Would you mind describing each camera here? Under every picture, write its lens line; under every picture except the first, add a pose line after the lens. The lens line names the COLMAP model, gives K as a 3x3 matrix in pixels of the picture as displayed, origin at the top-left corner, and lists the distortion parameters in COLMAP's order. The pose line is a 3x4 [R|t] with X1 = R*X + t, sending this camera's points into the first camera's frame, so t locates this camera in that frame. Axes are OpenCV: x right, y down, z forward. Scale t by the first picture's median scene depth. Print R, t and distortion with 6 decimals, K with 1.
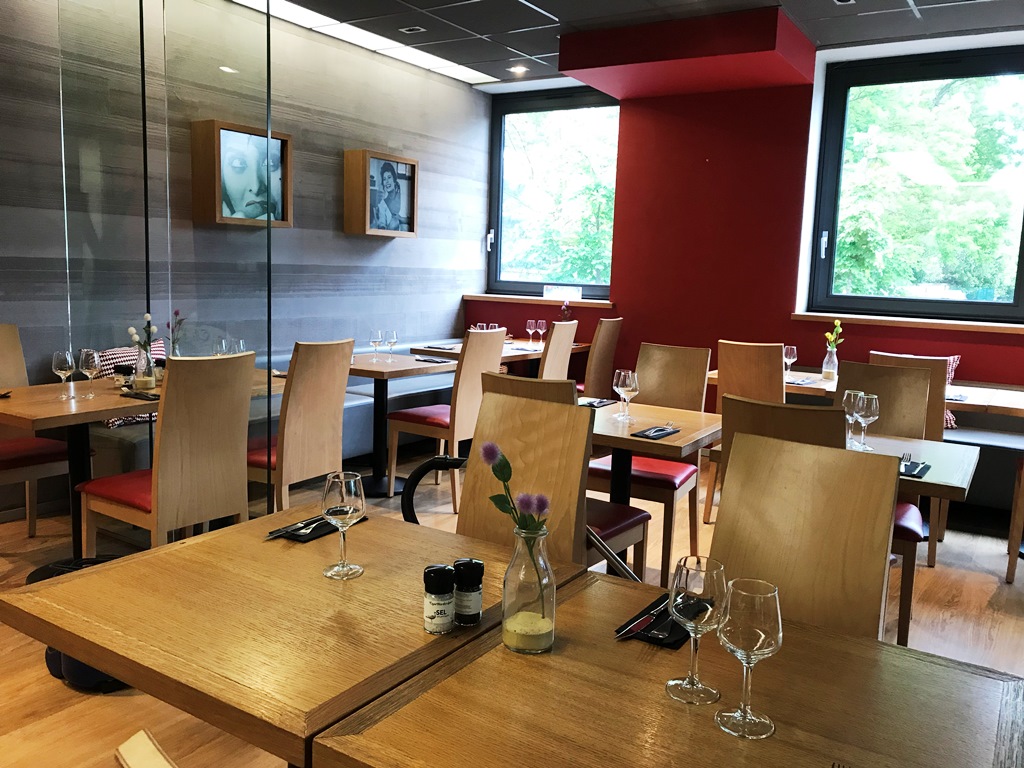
lens RADIAL K [[847.7, 0, 512.0], [0, 847.7, 384.0], [0, 0, 1]] dist [0.117785, -0.265901]
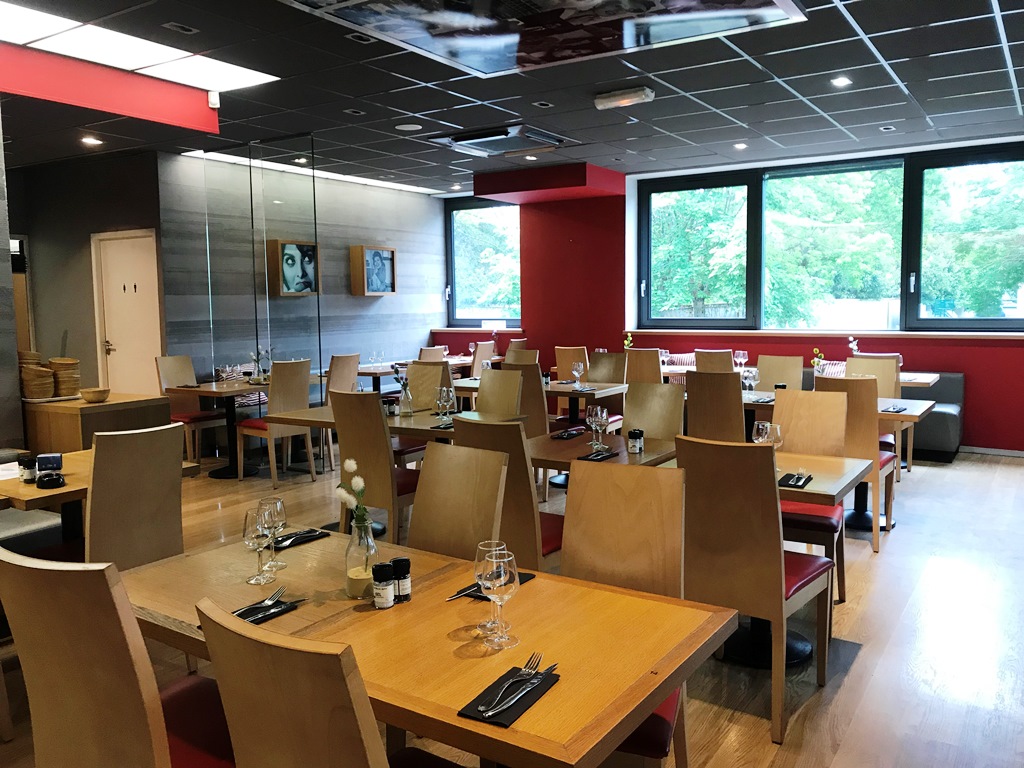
lens RADIAL K [[847.7, 0, 512.0], [0, 847.7, 384.0], [0, 0, 1]] dist [0.117785, -0.265901]
pose [[0.998712, -0.049523, -0.011076, 0.115471], [0.049053, 0.998024, -0.039264, 0.069403], [0.012998, 0.038670, 0.999168, -0.599156]]
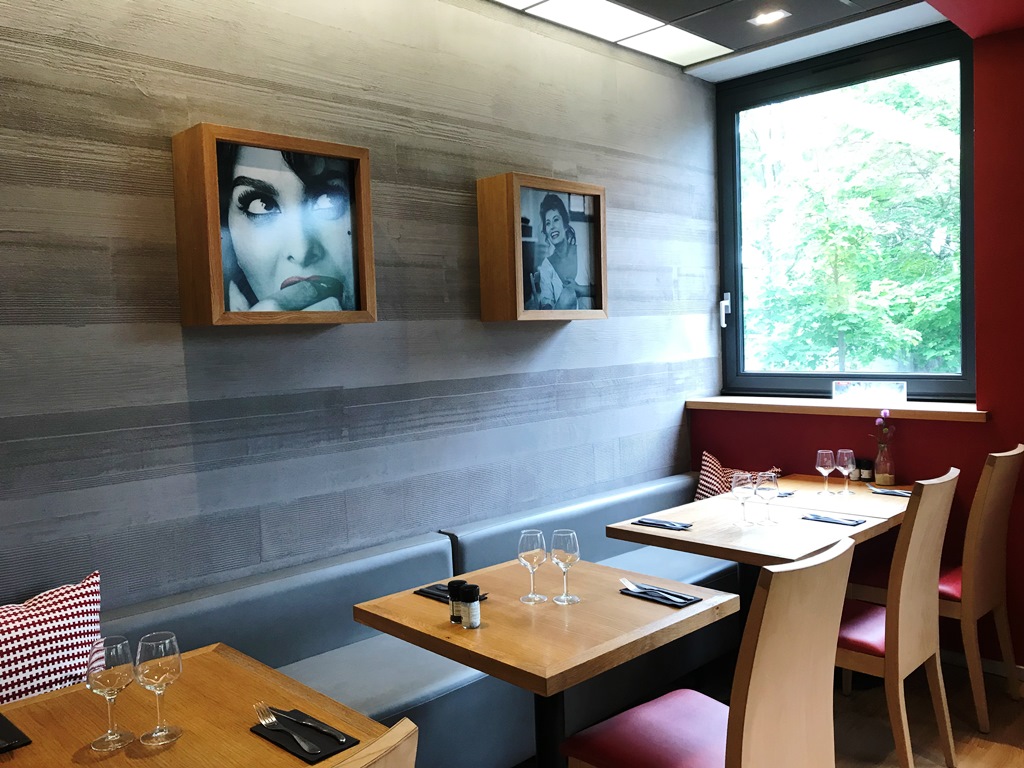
lens RADIAL K [[847.7, 0, 512.0], [0, 847.7, 384.0], [0, 0, 1]] dist [0.117785, -0.265901]
pose [[0.974200, -0.056551, -0.218485, -0.051849], [0.038753, 0.995635, -0.084908, -0.081370], [0.222333, 0.074251, 0.972139, 0.431836]]
